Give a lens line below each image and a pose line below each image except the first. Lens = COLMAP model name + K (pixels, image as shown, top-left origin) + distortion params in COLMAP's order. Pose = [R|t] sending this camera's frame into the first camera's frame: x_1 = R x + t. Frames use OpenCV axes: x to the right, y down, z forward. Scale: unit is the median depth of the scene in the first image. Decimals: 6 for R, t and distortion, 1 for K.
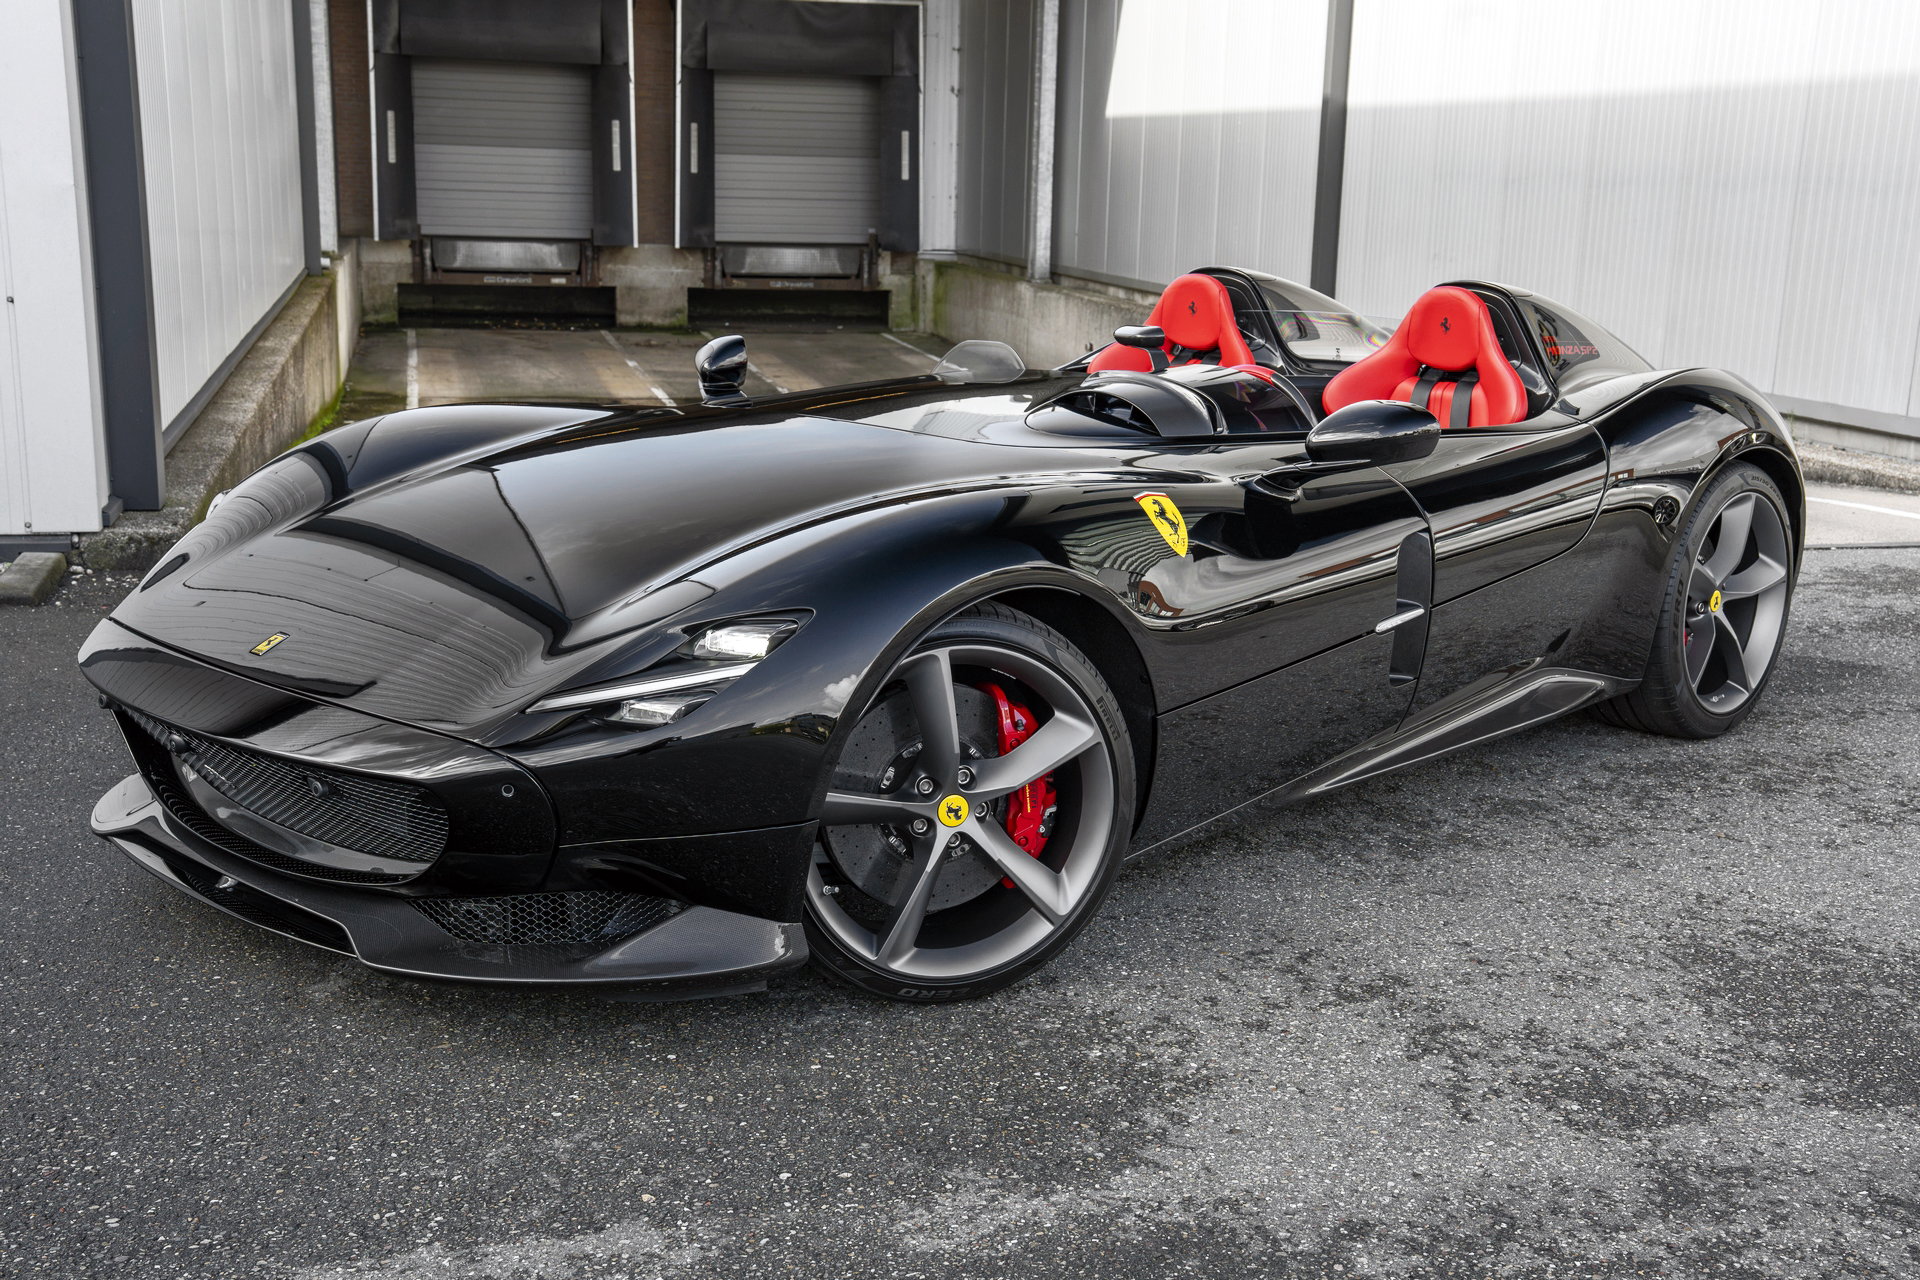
lens RADIAL K [[2129.8, 0, 960.0], [0, 2129.8, 640.0], [0, 0, 1]] dist [0.056766, 0.118965]
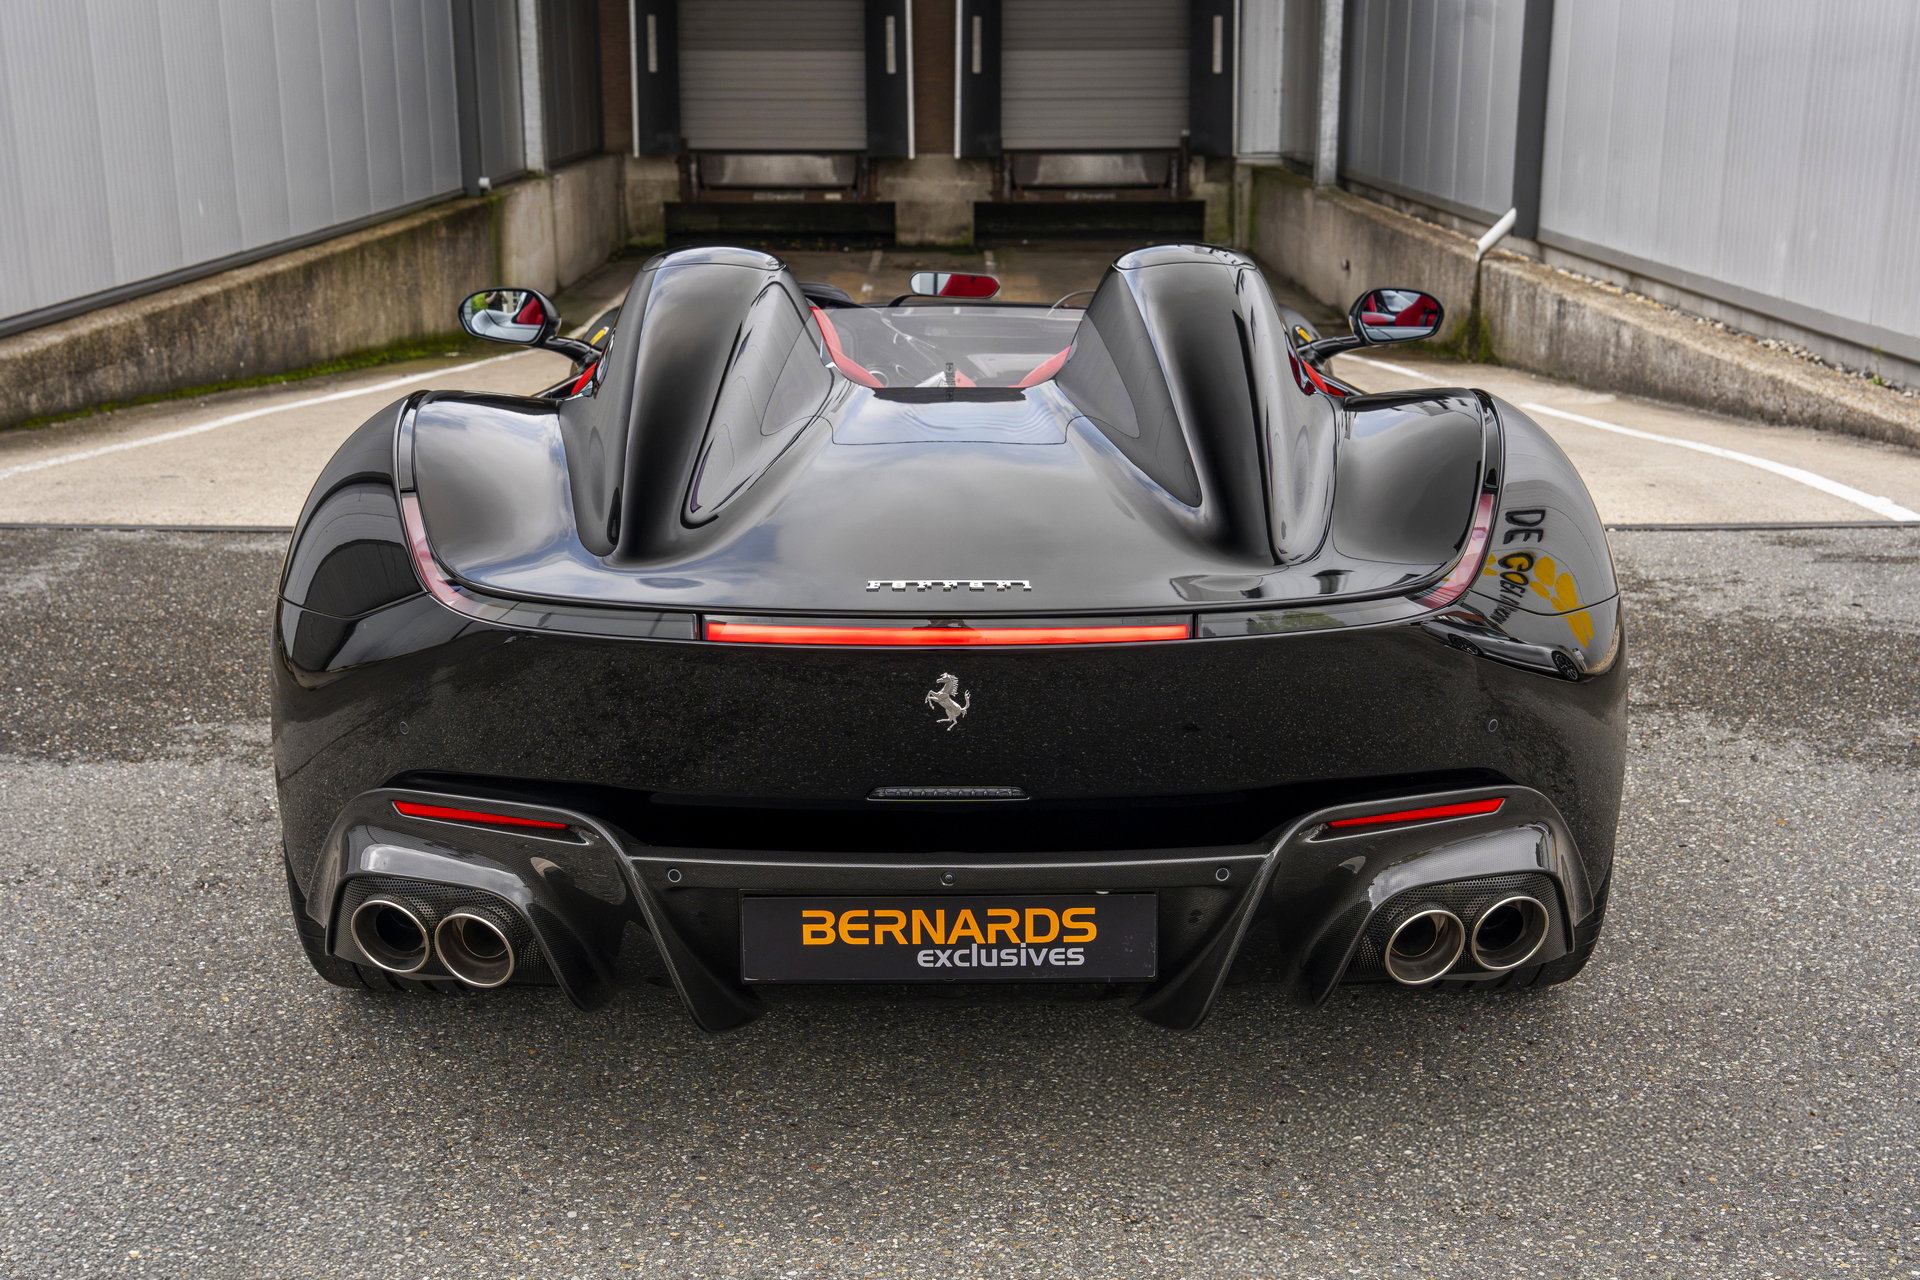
lens RADIAL K [[2361.1, 0, 945.7], [0, 2361.1, 648.0], [0, 0, 1]] dist [0.112253, 0.070752]
pose [[0.973406, 0.029055, -0.227235, 0.572768], [-0.023403, 0.999347, 0.027528, -0.025790], [0.227887, -0.021478, 0.973451, 0.120316]]
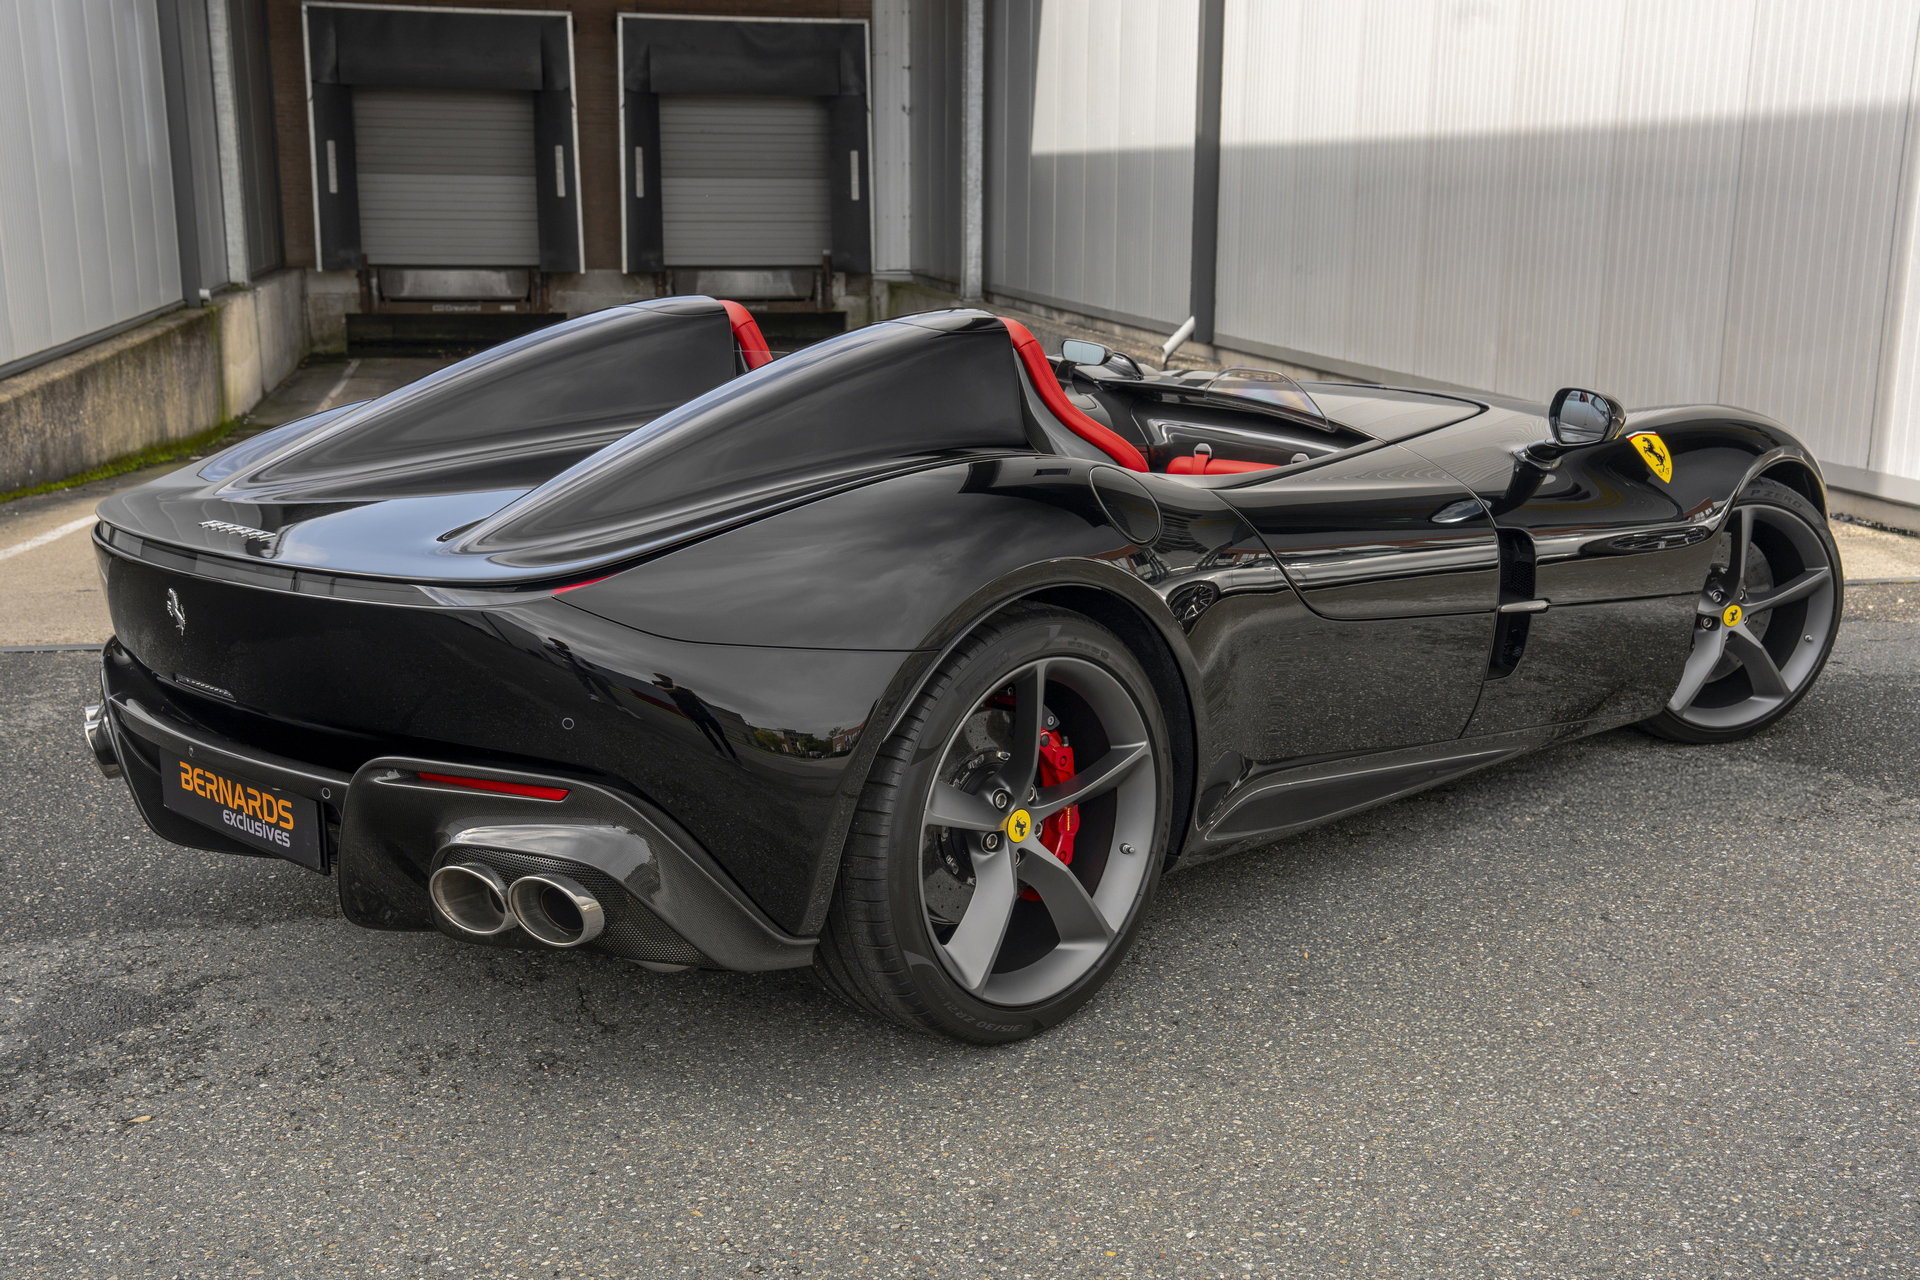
lens RADIAL K [[2074.9, 0, 960.0], [0, 2074.9, 640.0], [0, 0, 1]] dist [0.063097, 0.048595]
pose [[0.999428, -0.012877, -0.031274, 0.305359], [0.012734, 0.999908, -0.004750, -0.038198], [0.031332, 0.004349, 0.999500, 0.229029]]
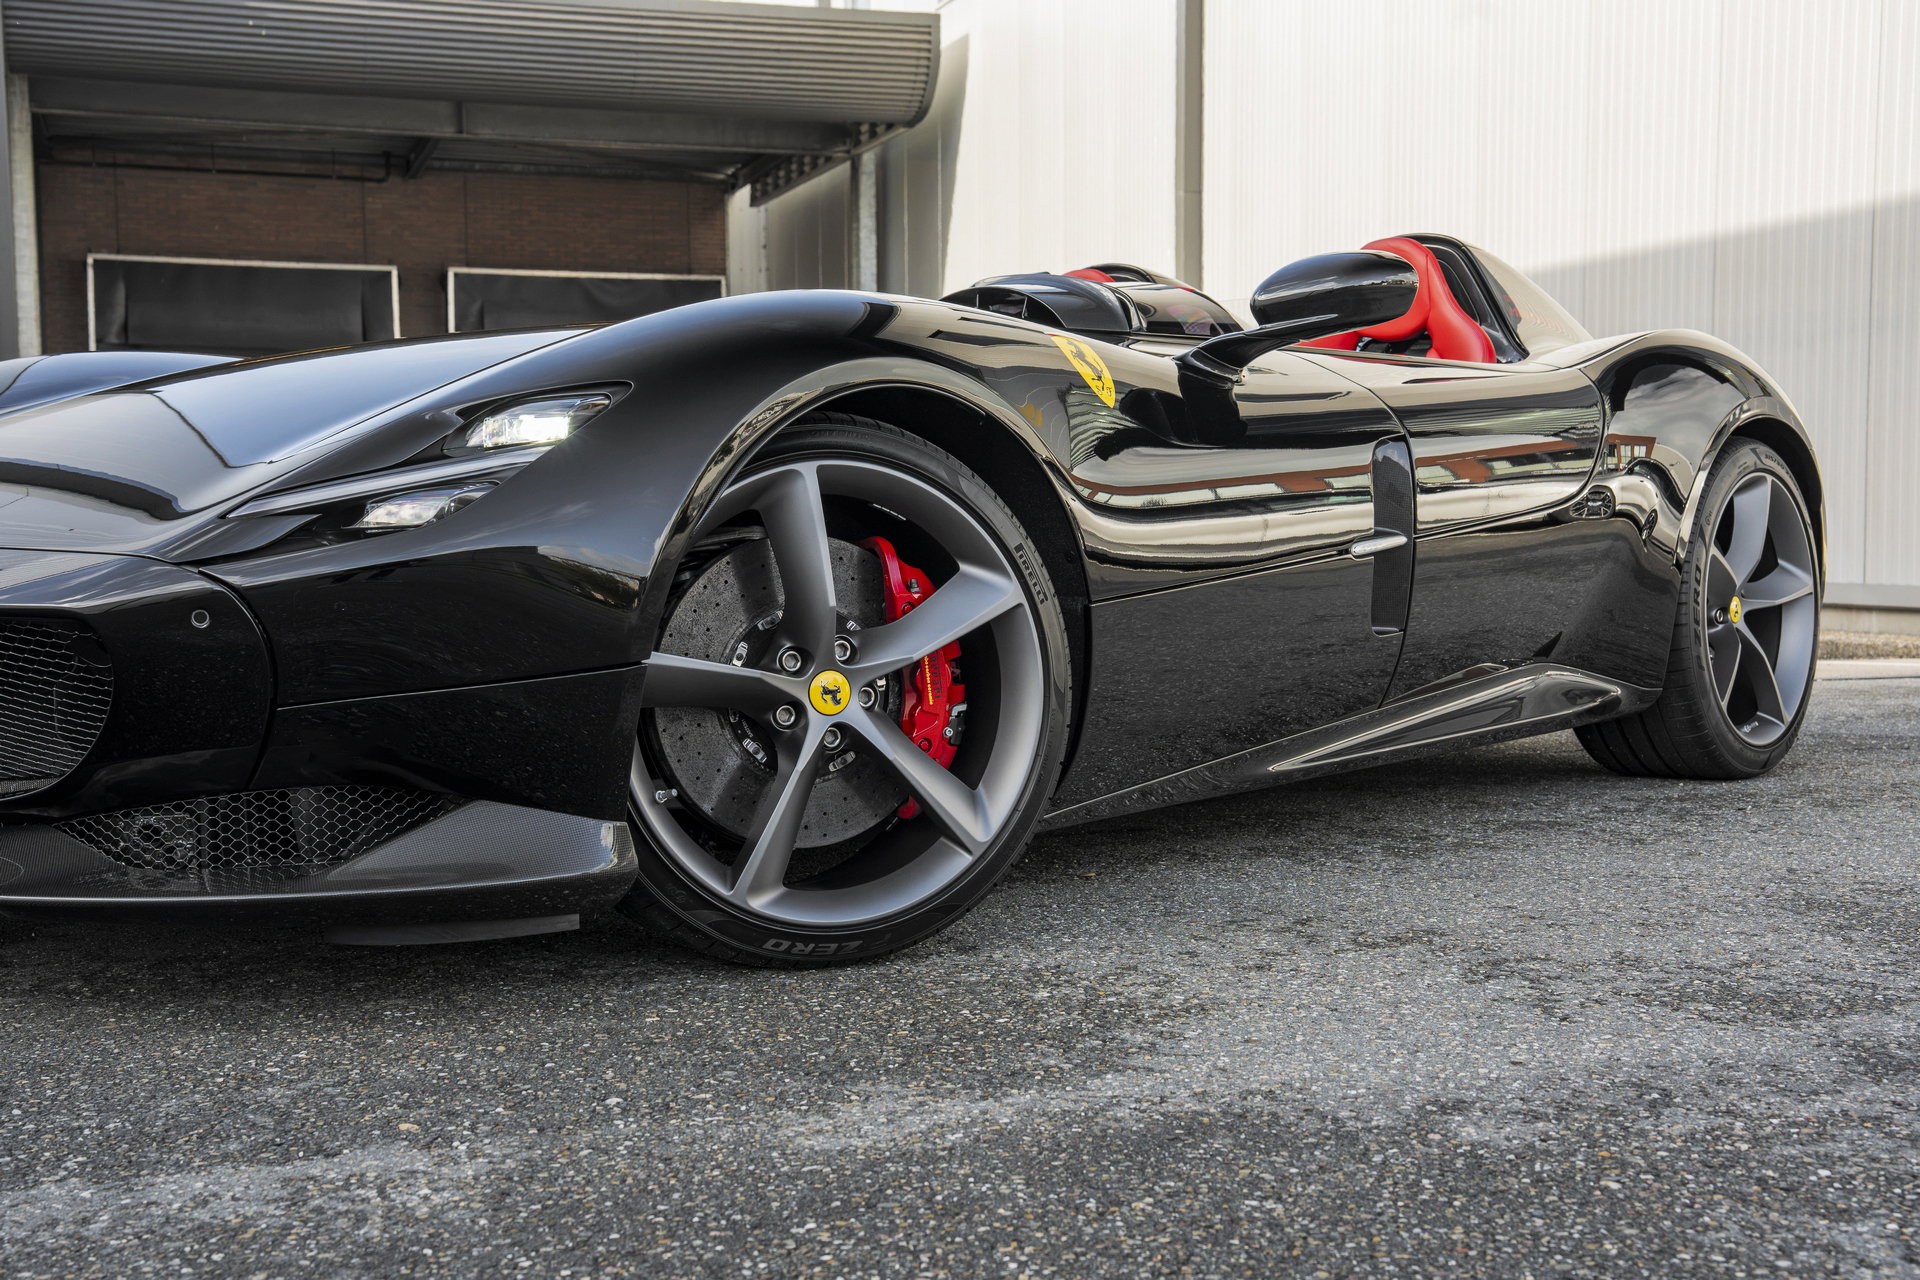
lens RADIAL K [[2393.6, 0, 960.0], [0, 2393.6, 640.0], [0, 0, 1]] dist [0.117990, 0.019085]
pose [[0.996380, -0.035339, 0.077324, -0.013979], [0.047429, 0.985881, -0.160589, 0.126305], [-0.070557, 0.163675, 0.983988, 0.114151]]
